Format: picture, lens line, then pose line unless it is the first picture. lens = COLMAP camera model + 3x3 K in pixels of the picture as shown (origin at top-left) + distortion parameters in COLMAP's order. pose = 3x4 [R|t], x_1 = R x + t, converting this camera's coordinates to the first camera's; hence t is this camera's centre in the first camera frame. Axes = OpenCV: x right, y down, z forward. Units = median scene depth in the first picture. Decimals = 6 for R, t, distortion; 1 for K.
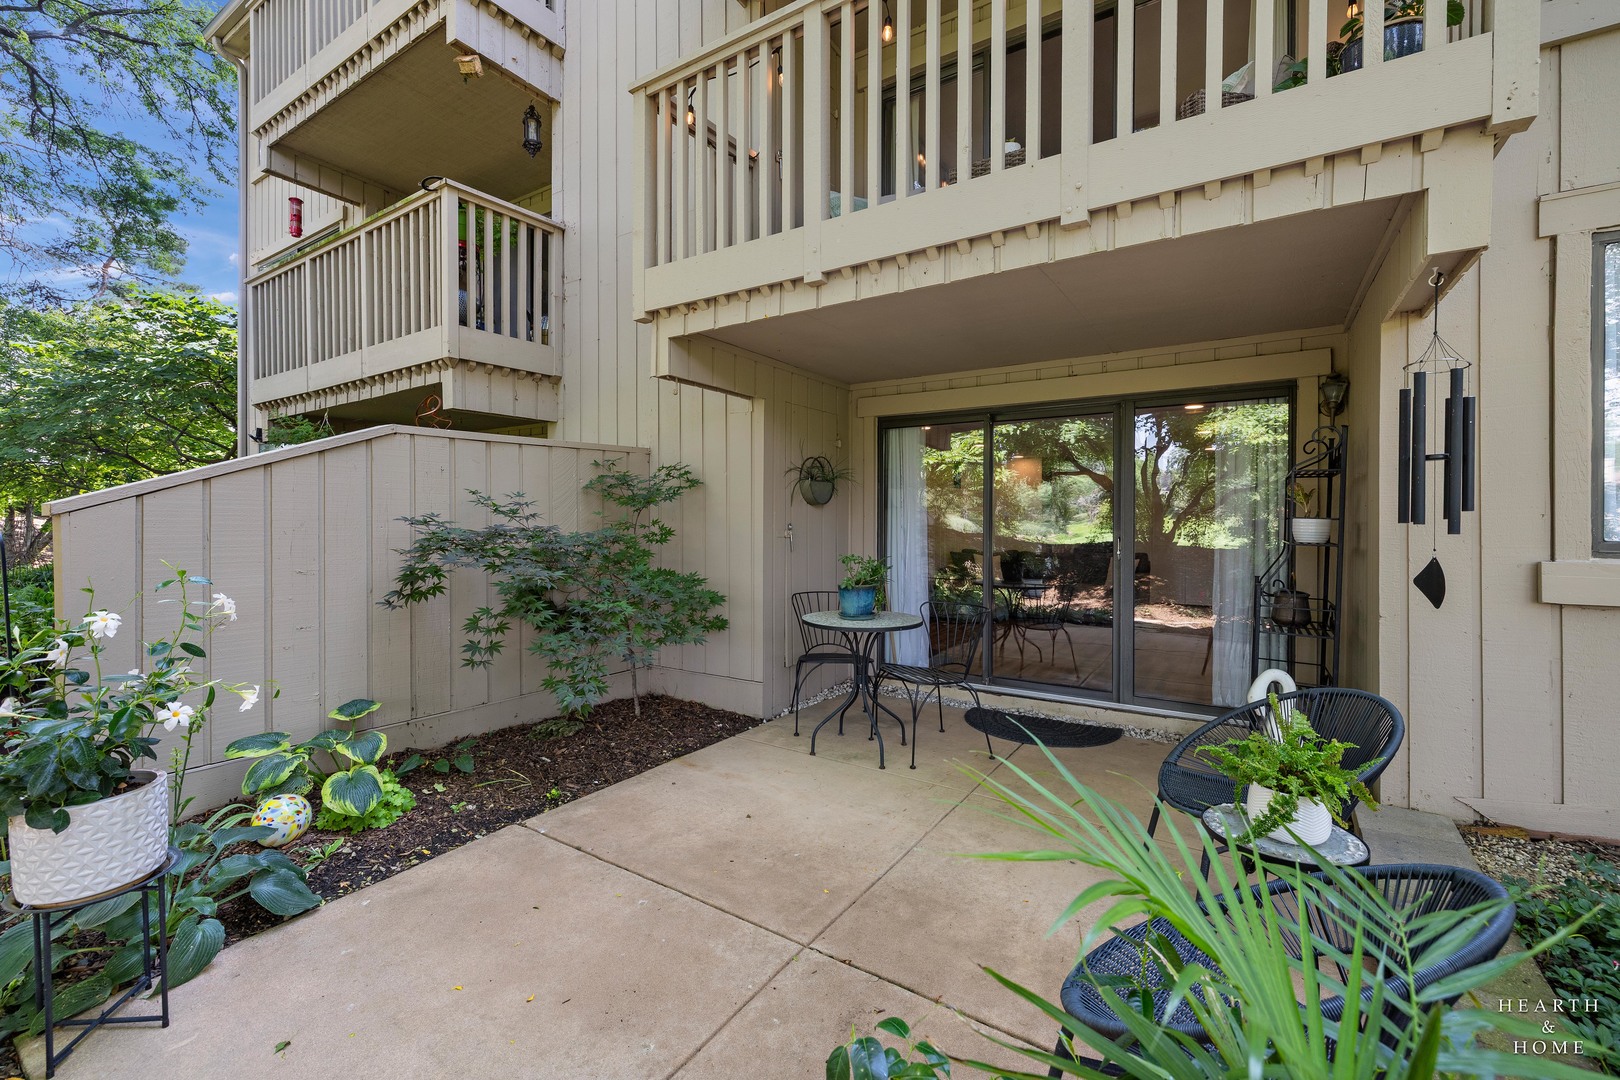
lens RADIAL K [[688.6, 0, 817.8], [0, 688.6, 528.2], [0, 0, 1]] dist [0.001410, 0.000023]
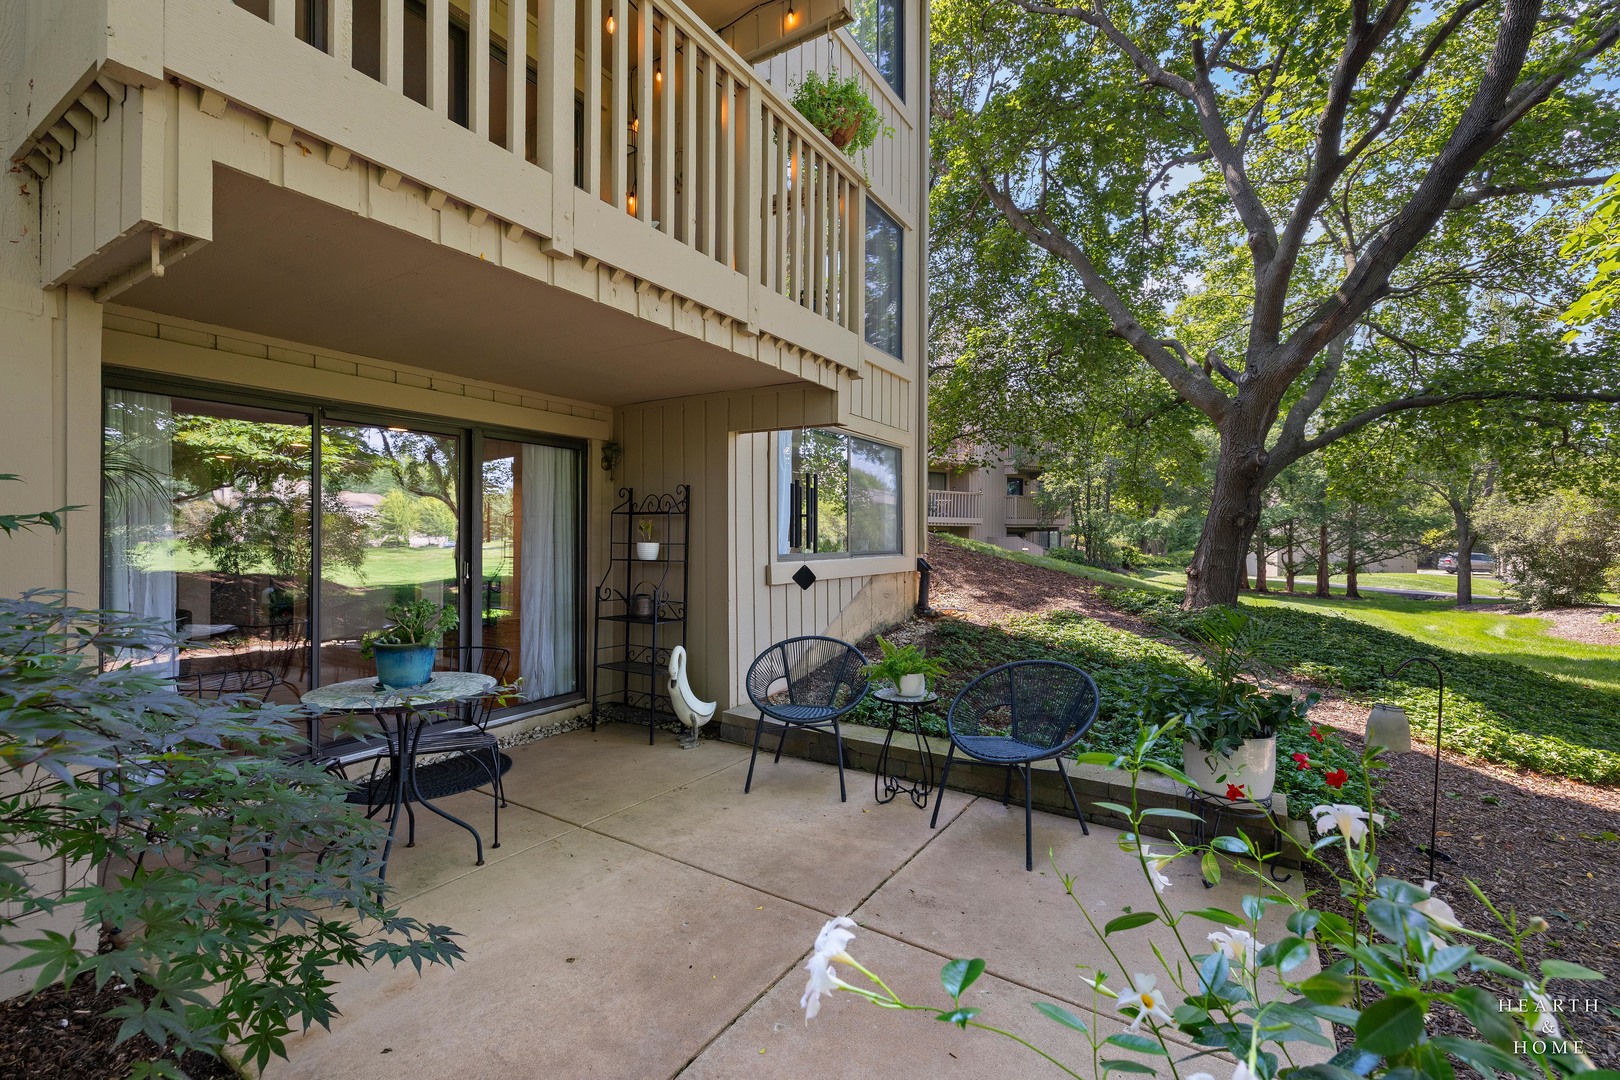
lens RADIAL K [[688.6, 0, 797.3], [0, 688.6, 543.3], [0, 0, 1]] dist [0.001410, 0.000023]
pose [[0.000688, -0.011682, 0.999932, -0.630820], [0.006170, 0.999913, 0.011677, -0.024878], [-0.999981, 0.006161, 0.000760, 0.574775]]
